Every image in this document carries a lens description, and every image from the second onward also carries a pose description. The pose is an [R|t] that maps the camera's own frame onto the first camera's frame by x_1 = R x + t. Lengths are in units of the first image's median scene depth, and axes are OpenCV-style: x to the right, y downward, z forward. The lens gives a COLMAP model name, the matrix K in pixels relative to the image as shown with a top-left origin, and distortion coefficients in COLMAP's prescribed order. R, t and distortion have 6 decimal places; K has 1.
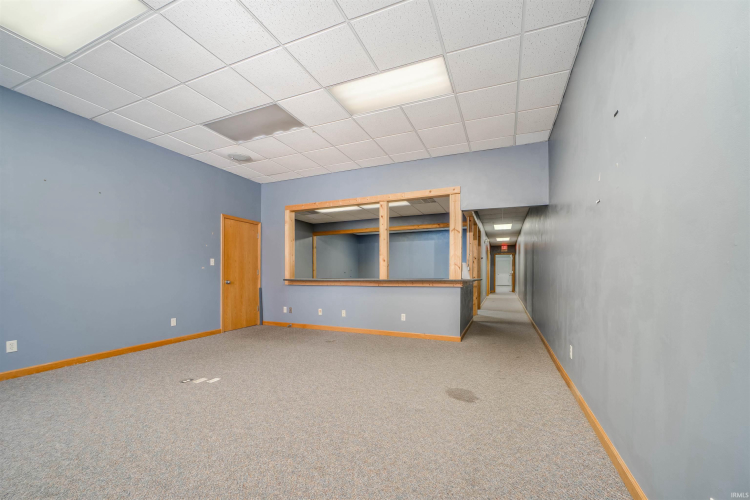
lens RADIAL K [[298.9, 0, 375.0], [0, 298.9, 270.7], [0, 0, 1]] dist [-0.002129, -0.000154]
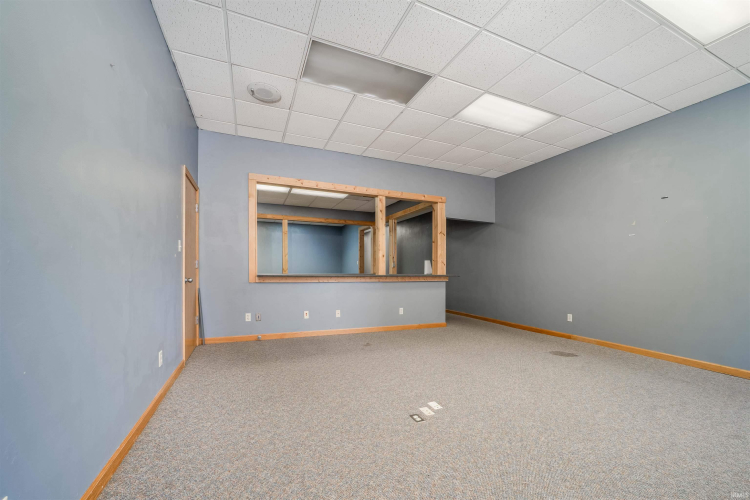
lens RADIAL K [[301.4, 0, 373.6], [0, 301.4, 264.3], [0, 0, 1]] dist [-0.002172, 0.000047]
pose [[0.683848, 0.019089, 0.729375, -0.772556], [-0.017930, 0.999795, -0.009355, 0.004790], [-0.729405, -0.006680, 0.684050, 0.362983]]
